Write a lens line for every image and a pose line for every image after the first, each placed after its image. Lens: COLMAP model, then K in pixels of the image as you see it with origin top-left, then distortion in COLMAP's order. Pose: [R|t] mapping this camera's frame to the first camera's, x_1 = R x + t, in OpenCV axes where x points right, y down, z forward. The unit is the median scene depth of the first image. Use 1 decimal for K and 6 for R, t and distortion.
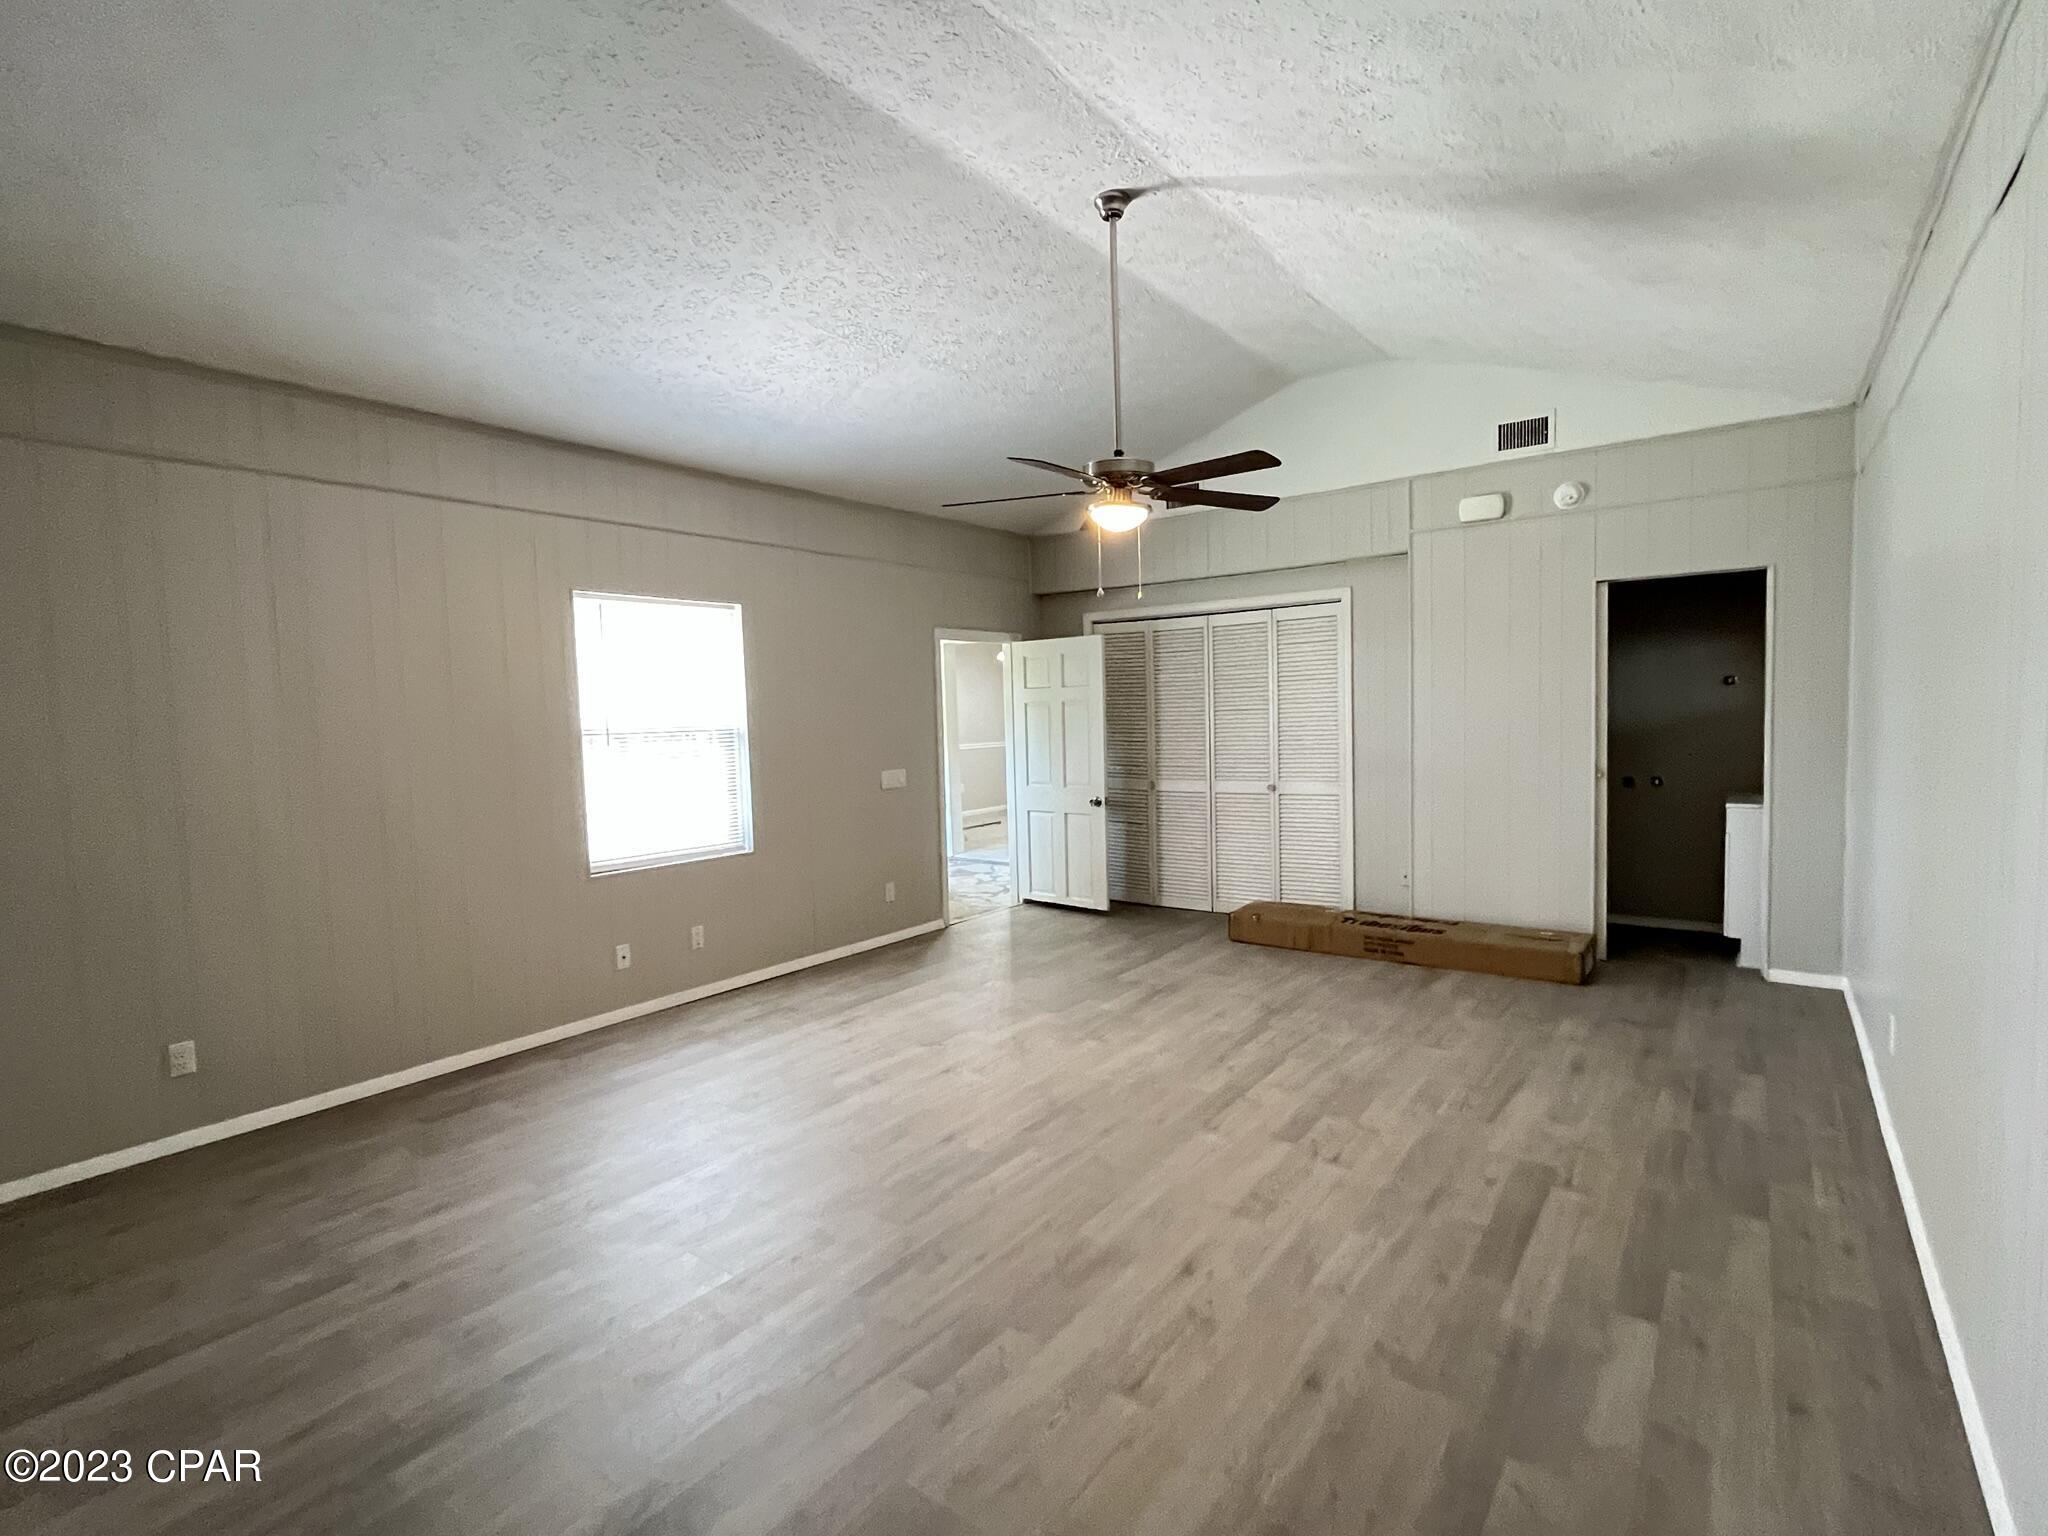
lens RADIAL K [[979.9, 0, 1034.2], [0, 979.9, 769.1], [0, 0, 1]] dist [0.000498, -0.000217]
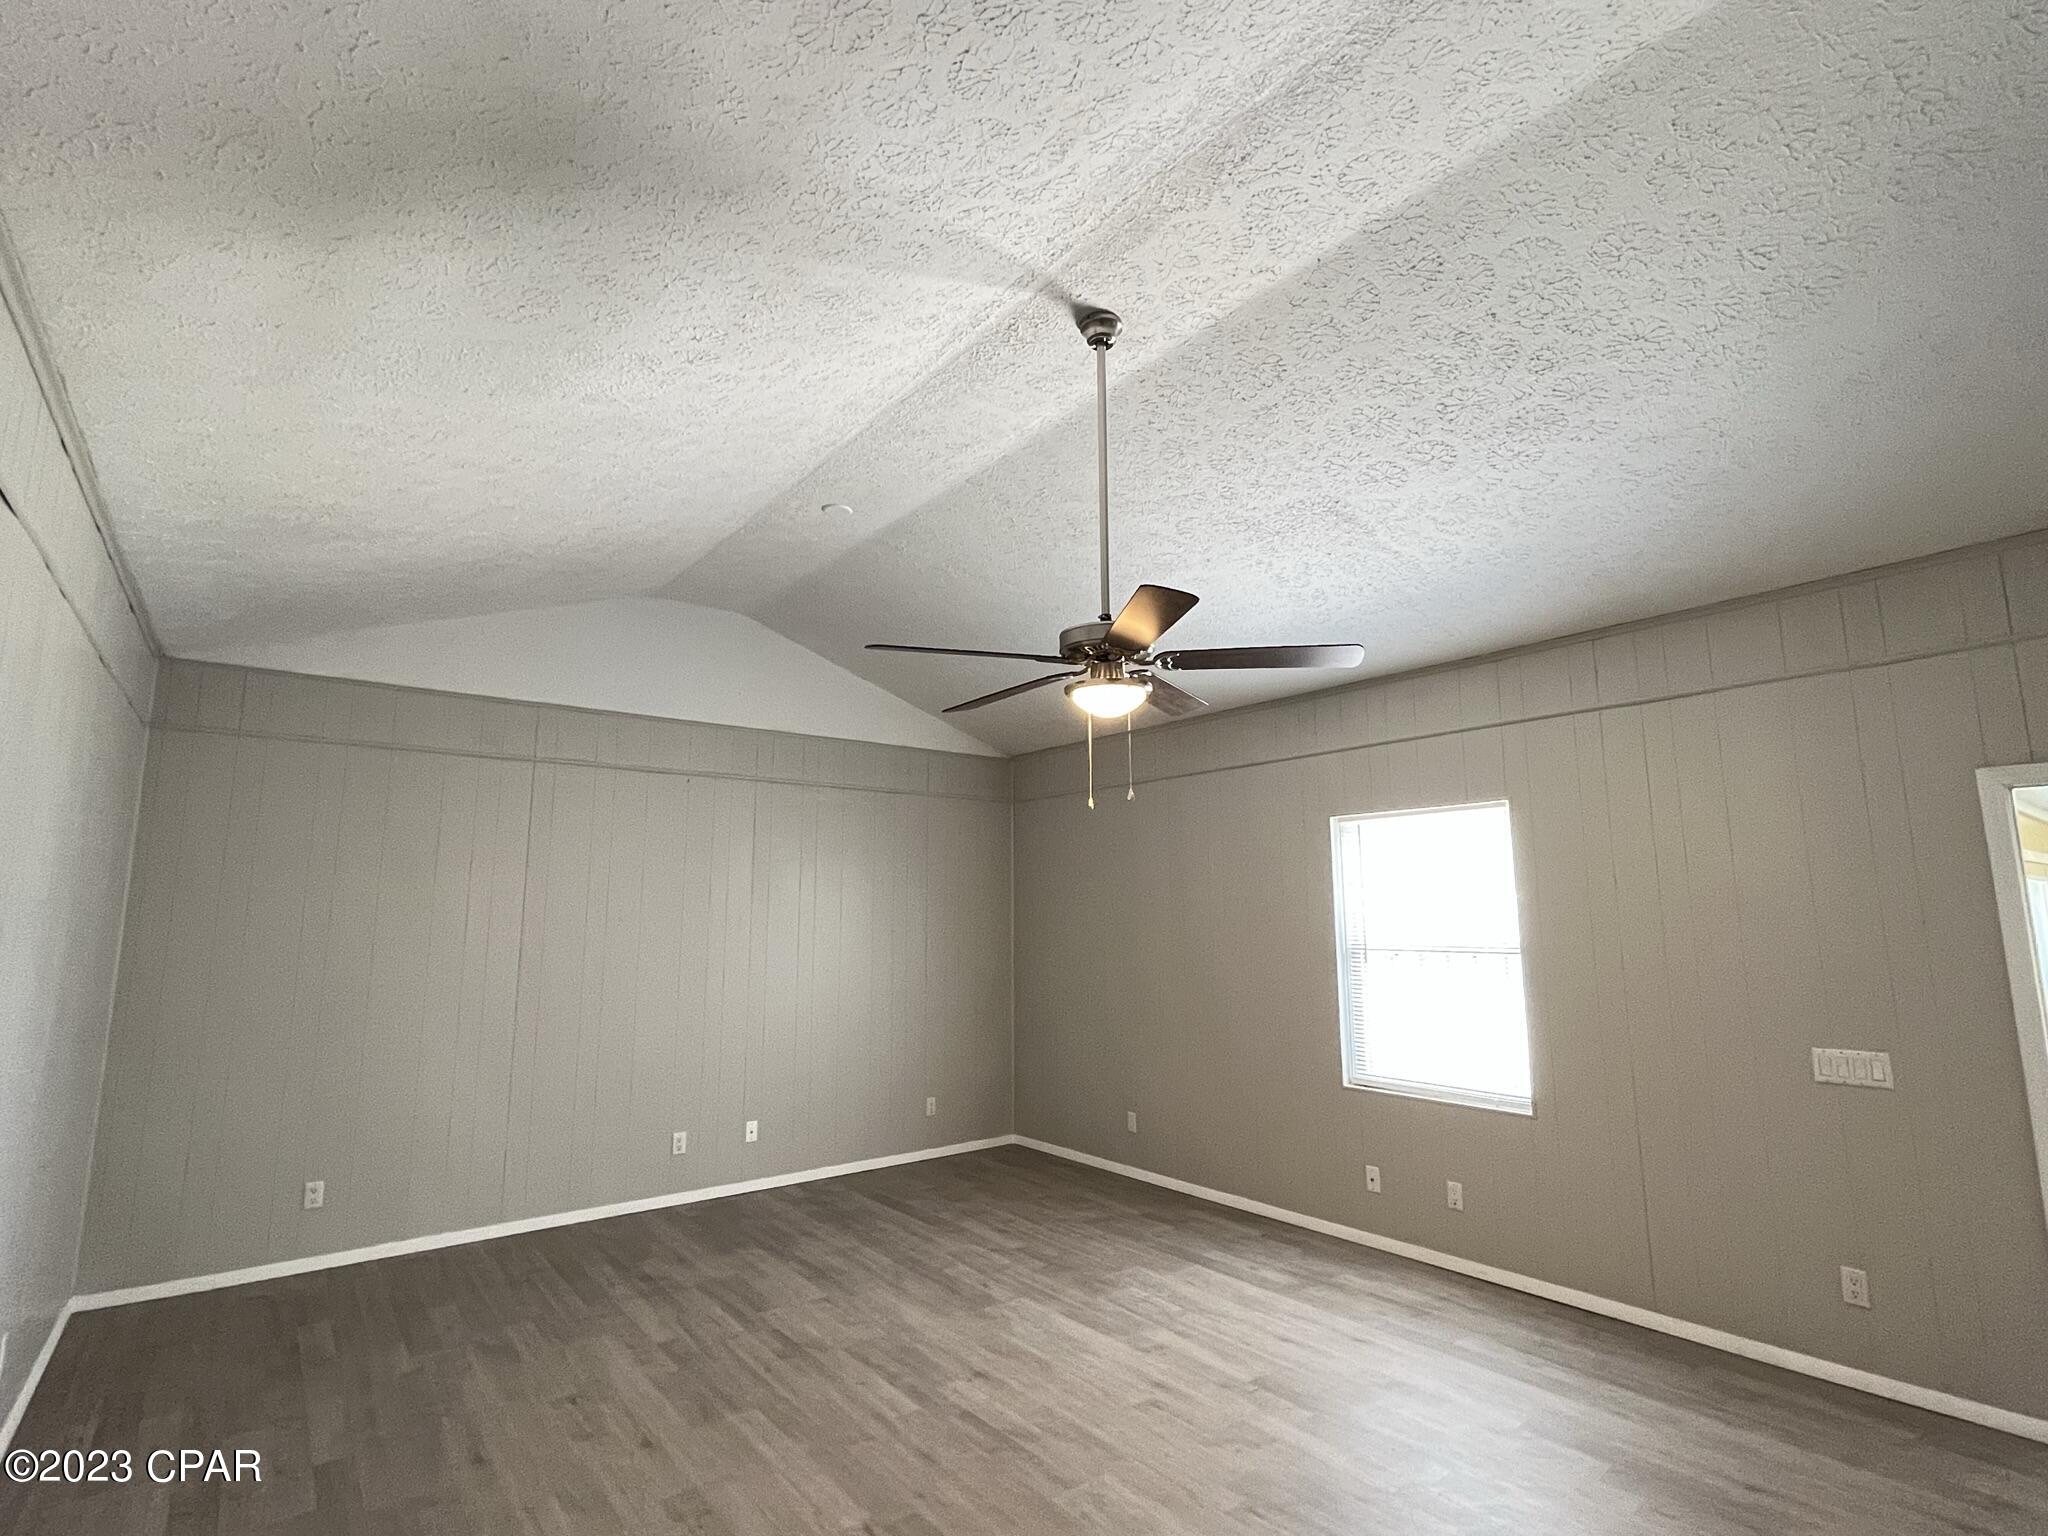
lens RADIAL K [[978.8, 0, 1035.6], [0, 978.8, 766.9], [0, 0, 1]] dist [-0.000004, -0.000712]
pose [[-0.268579, -0.118084, -0.955992, 0.929482], [-0.045126, 0.992910, -0.109967, -0.135664], [0.962200, 0.013606, -0.272003, 1.311682]]
